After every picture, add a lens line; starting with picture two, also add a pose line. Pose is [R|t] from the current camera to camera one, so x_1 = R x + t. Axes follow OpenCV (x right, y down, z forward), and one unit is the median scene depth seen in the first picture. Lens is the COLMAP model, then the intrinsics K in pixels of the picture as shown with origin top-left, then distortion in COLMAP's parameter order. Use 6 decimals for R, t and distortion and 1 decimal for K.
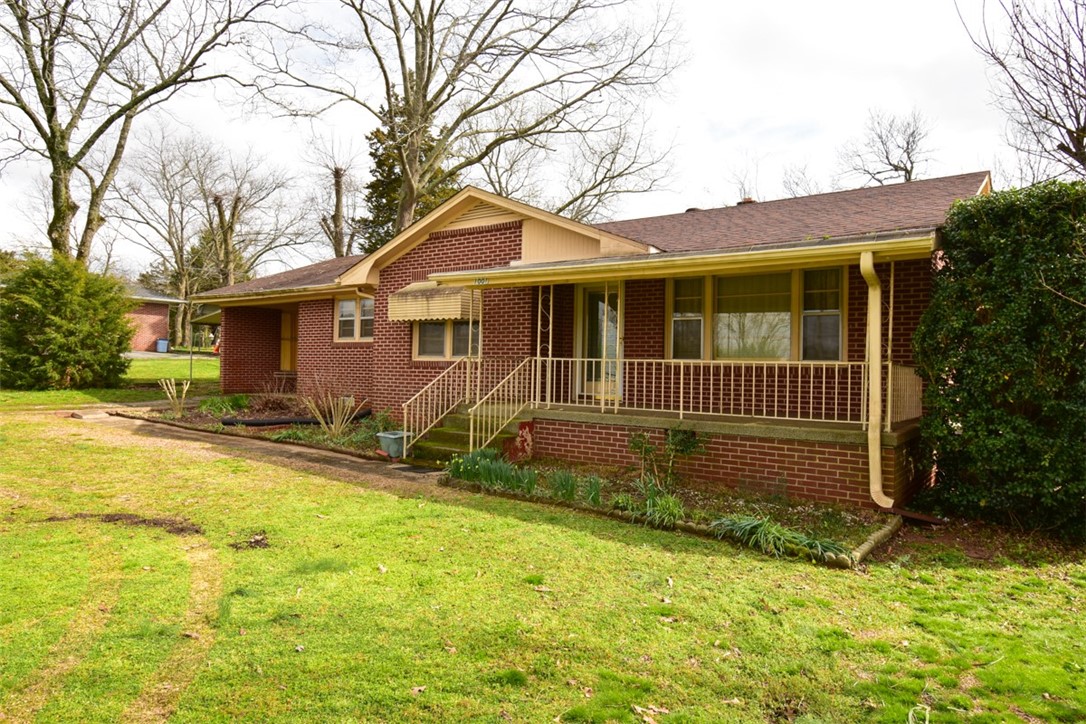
lens RADIAL K [[668.8, 0, 546.5], [0, 668.8, 374.7], [0, 0, 1]] dist [-0.007673, -0.001634]
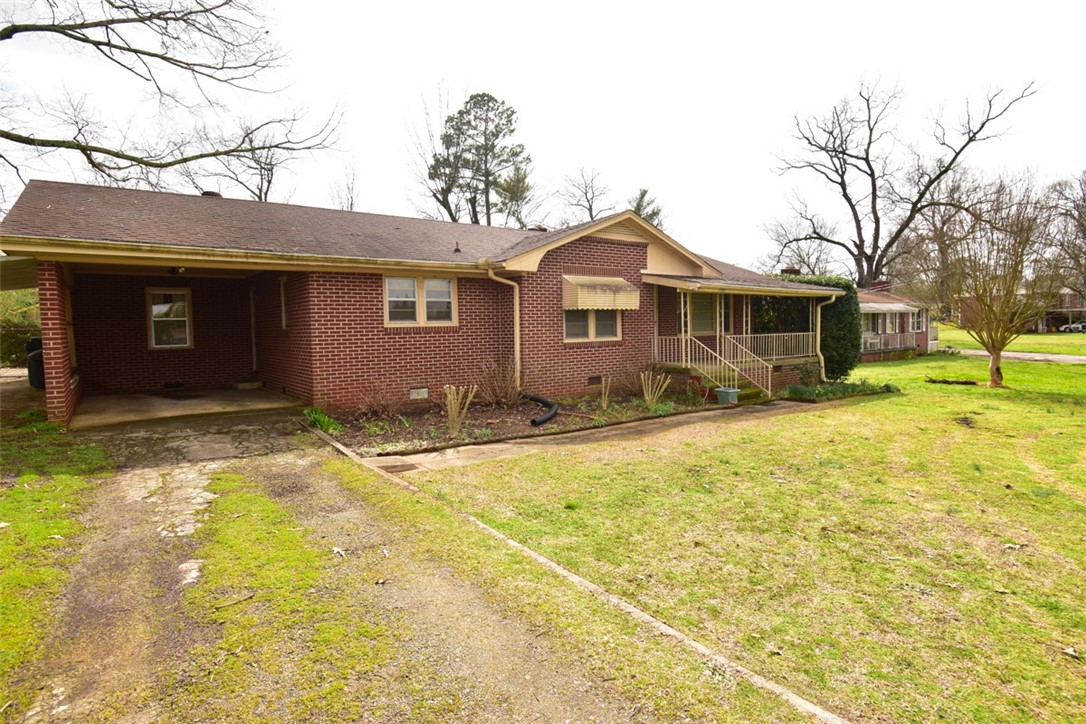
lens RADIAL K [[564.9, 0, 543.0], [0, 564.9, 362.0], [0, 0, 1]] dist [0.013066, -0.000245]
pose [[0.294539, -0.081987, 0.952116, -1.454098], [0.037588, 0.996536, 0.074184, -0.077916], [-0.954900, 0.013938, 0.296601, 0.947603]]
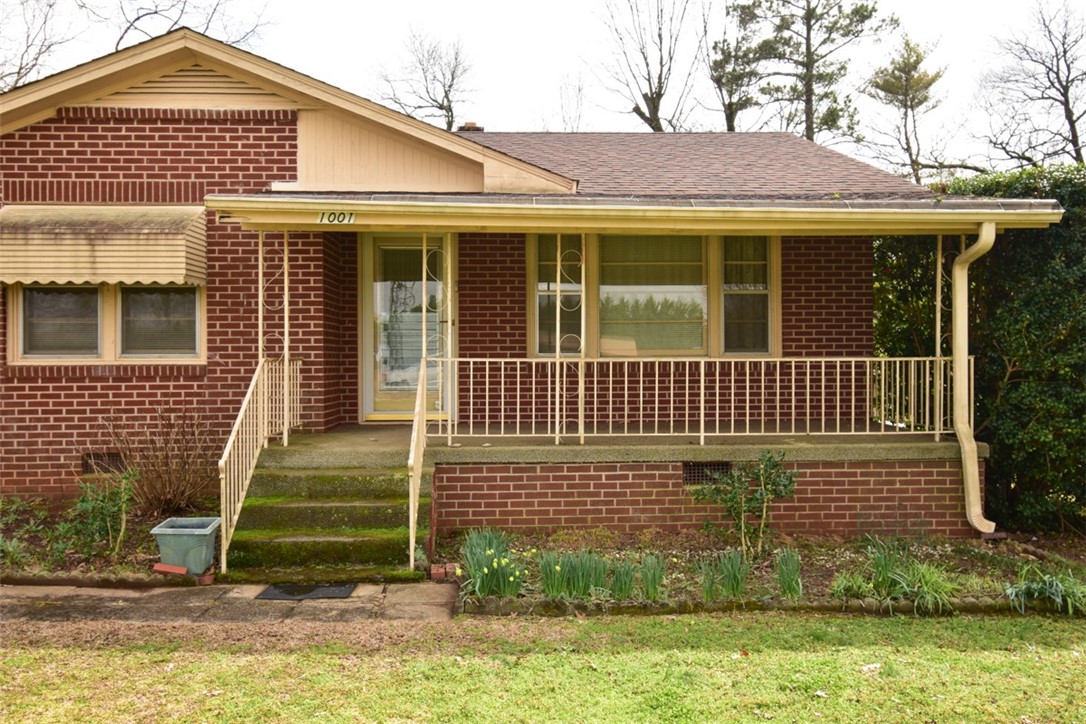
lens RADIAL K [[918.5, 0, 543.0], [0, 918.5, 362.0], [0, 0, 1]] dist [0.001305, -0.008875]
pose [[0.769075, -0.025273, 0.638659, -0.415411], [0.026516, 0.999619, 0.007627, -0.023419], [-0.638609, 0.011069, 0.769452, 0.309802]]
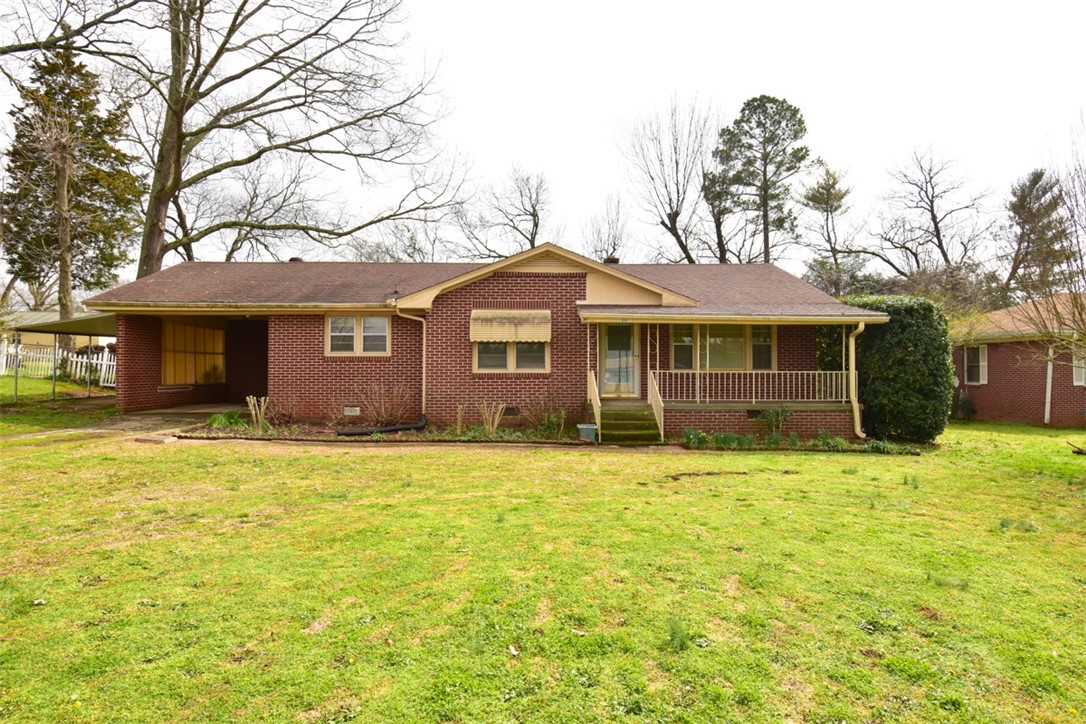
lens RADIAL K [[663.8, 0, 543.0], [0, 663.8, 362.0], [0, 0, 1]] dist [0.003981, 0.001979]
pose [[0.786285, -0.007917, 0.617813, -1.084138], [0.021314, 0.999670, -0.014316, -0.026451], [-0.617496, 0.024424, 0.786194, -0.046354]]
